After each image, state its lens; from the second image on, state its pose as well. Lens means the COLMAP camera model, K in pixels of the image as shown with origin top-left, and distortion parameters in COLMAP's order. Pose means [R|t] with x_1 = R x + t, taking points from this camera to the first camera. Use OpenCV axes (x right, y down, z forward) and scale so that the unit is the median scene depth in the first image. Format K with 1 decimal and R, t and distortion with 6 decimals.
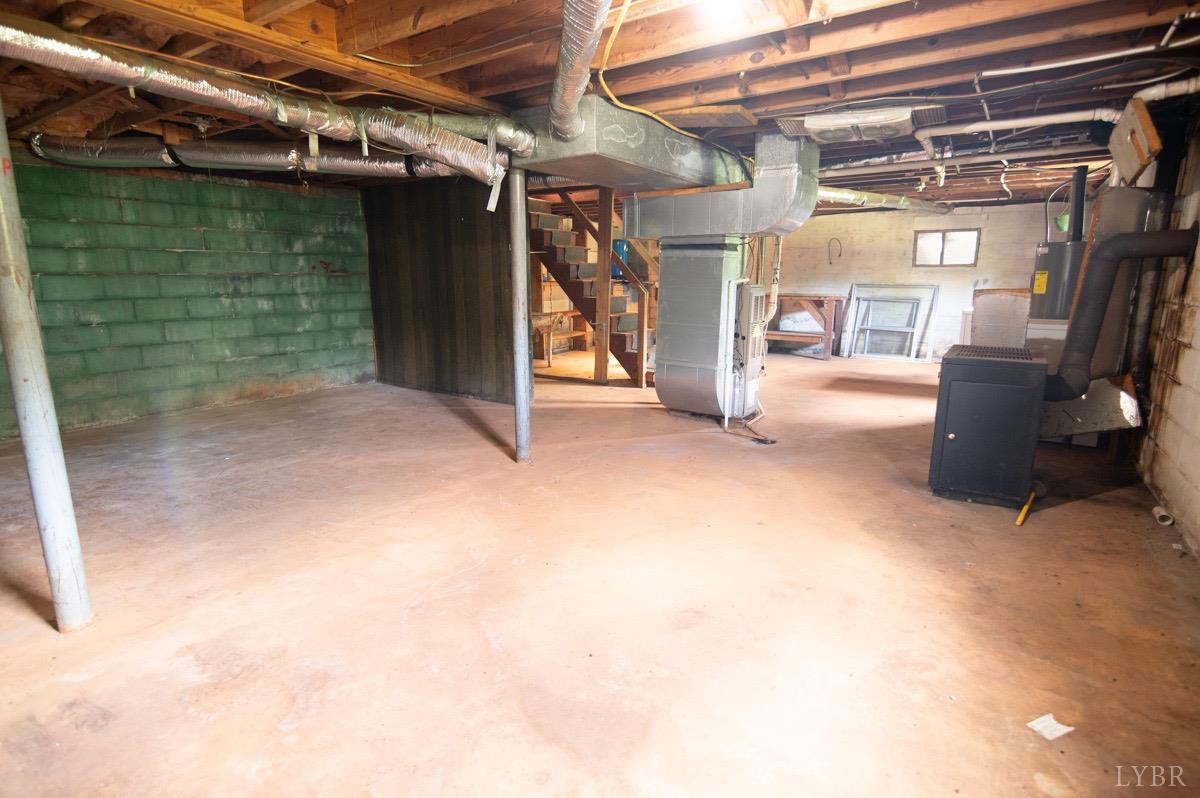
lens RADIAL K [[602.4, 0, 600.0], [0, 602.4, 399.0], [0, 0, 1]] dist [-0.013213, 0.000265]
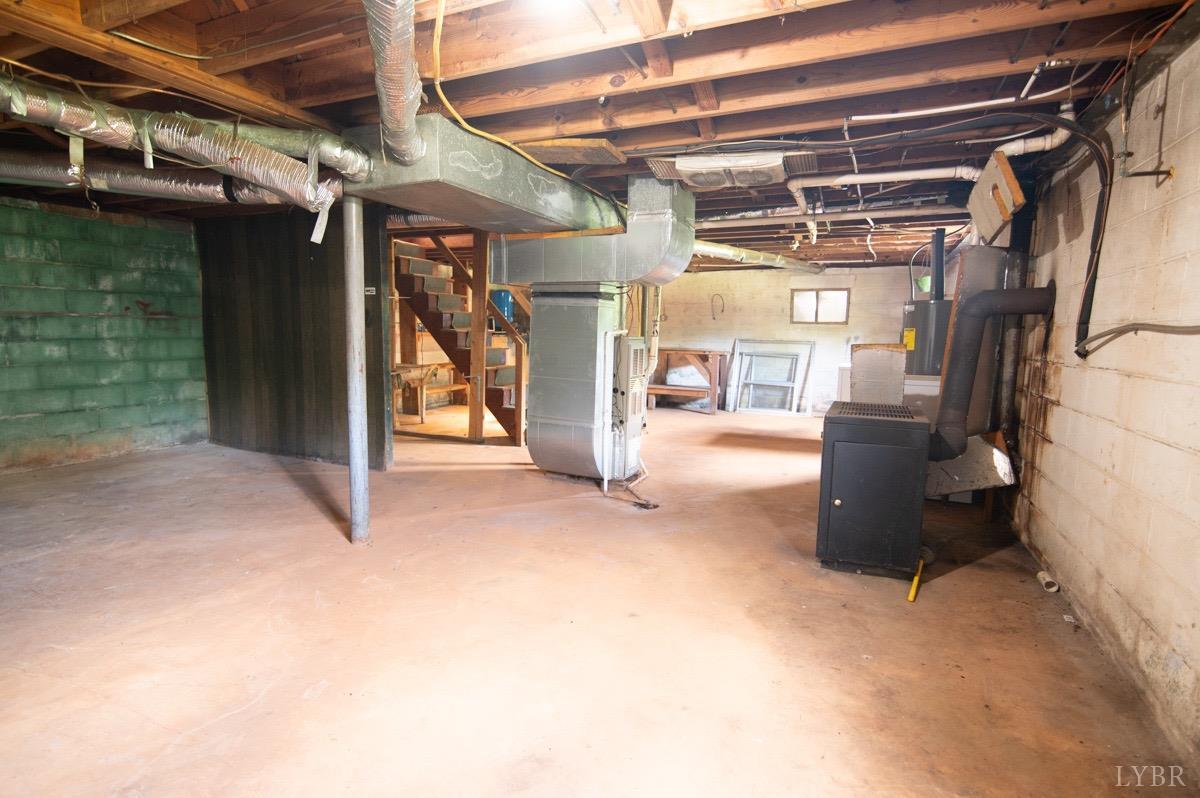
lens RADIAL K [[602.4, 0, 600.0], [0, 602.4, 399.0], [0, 0, 1]] dist [-0.013213, 0.000265]
pose [[0.985971, 0.000807, 0.166914, 0.061973], [0.013739, 0.996203, -0.085973, -0.016856], [-0.166349, 0.087061, 0.982216, 0.119872]]
